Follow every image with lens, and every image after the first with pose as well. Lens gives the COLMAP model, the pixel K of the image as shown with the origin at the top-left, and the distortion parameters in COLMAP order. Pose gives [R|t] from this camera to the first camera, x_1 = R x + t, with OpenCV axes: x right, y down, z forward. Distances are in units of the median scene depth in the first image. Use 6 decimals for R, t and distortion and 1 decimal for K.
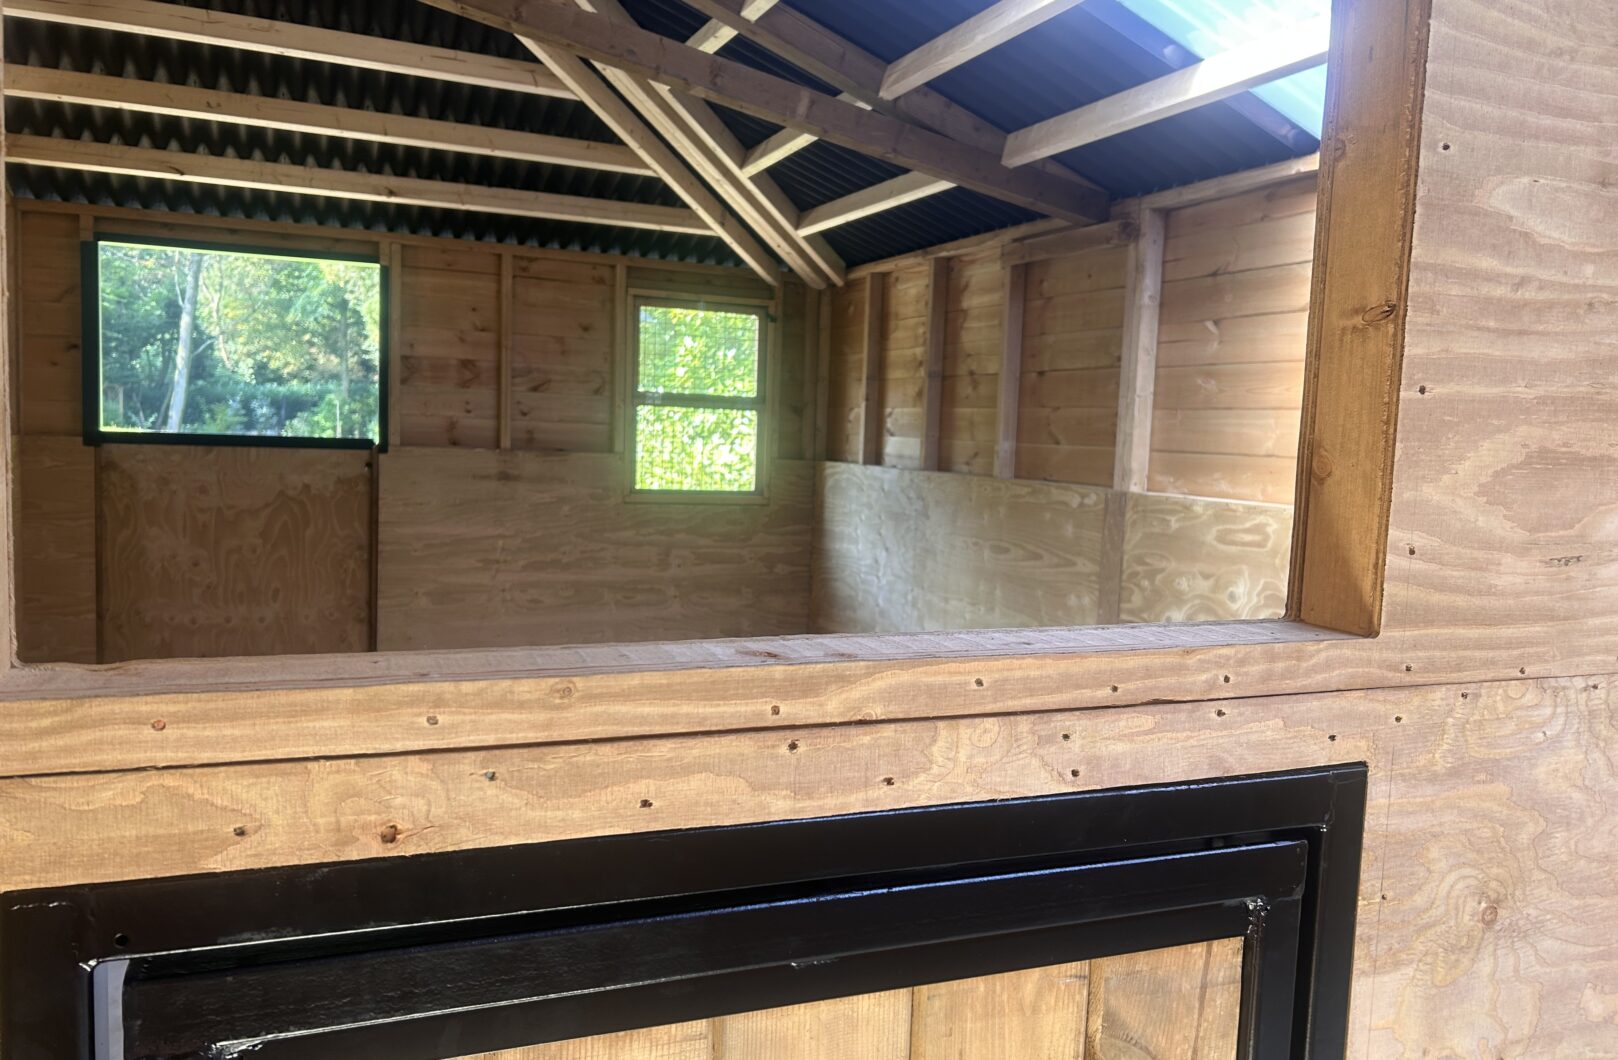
lens RADIAL K [[1202.7, 0, 803.5], [0, 1202.7, 526.0], [0, 0, 1]] dist [0.102003, -0.149292]
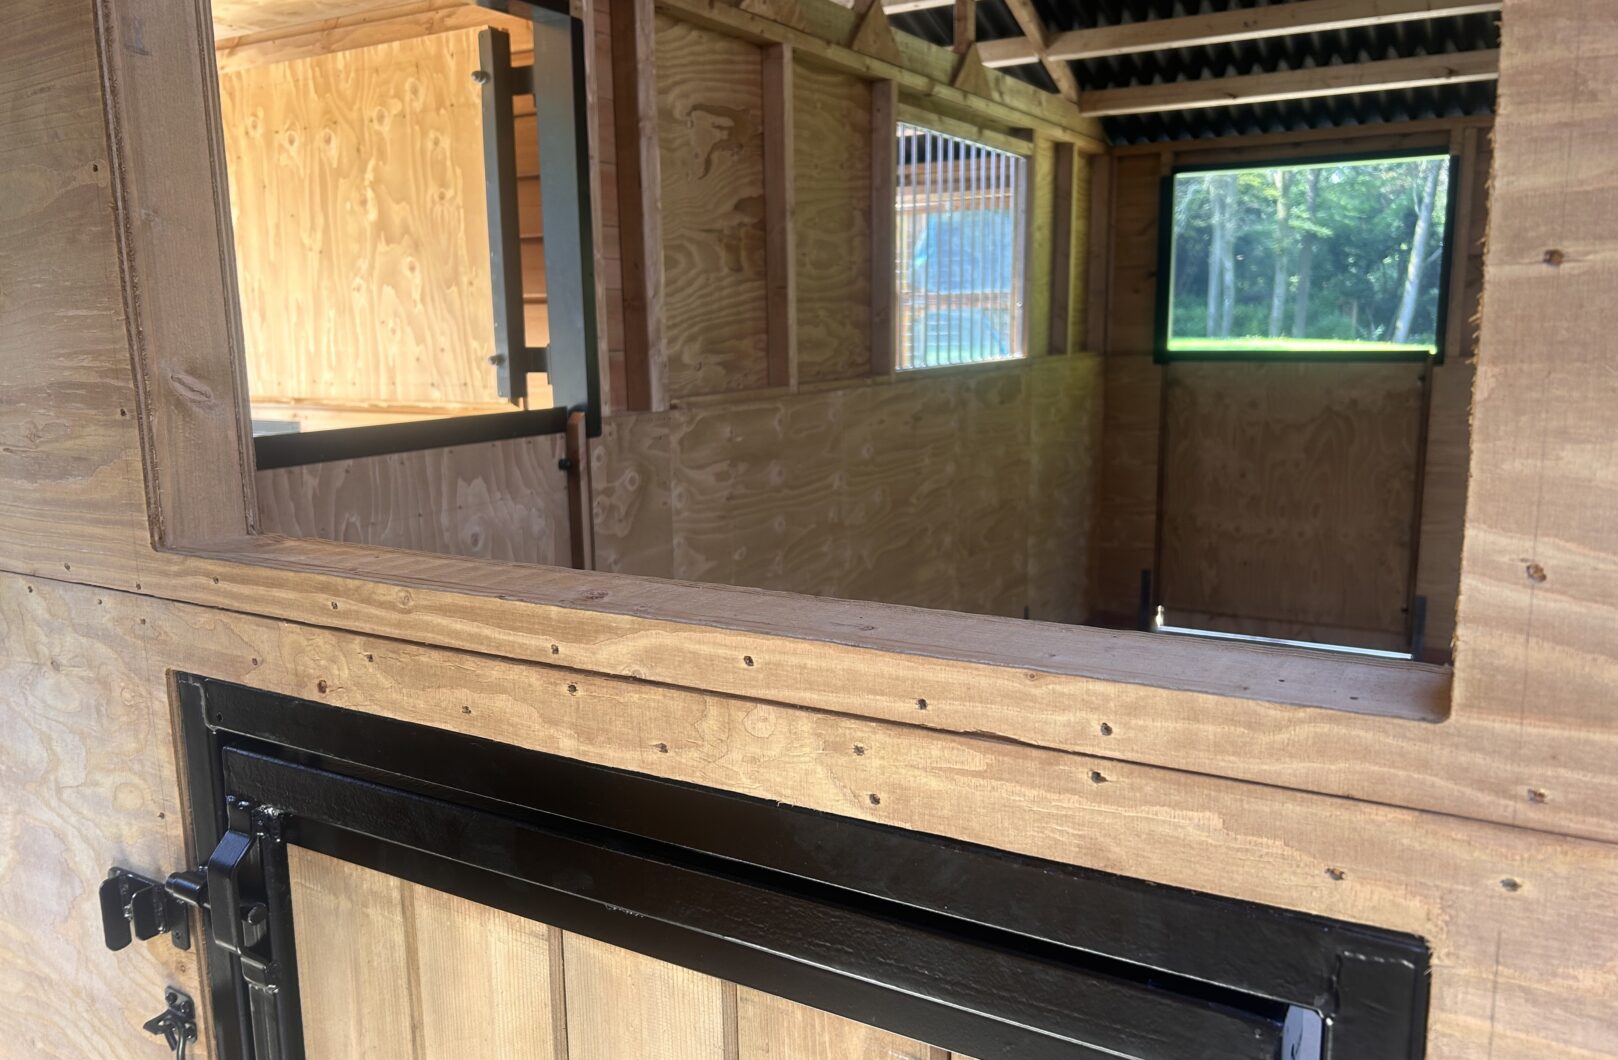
lens RADIAL K [[1202.7, 0, 803.5], [0, 1202.7, 526.0], [0, 0, 1]] dist [0.102003, -0.149292]
pose [[0.612231, 0.087342, -0.785840, 0.752102], [-0.030675, 0.995756, 0.086774, -0.037117], [0.790084, -0.029020, 0.612311, 0.462181]]
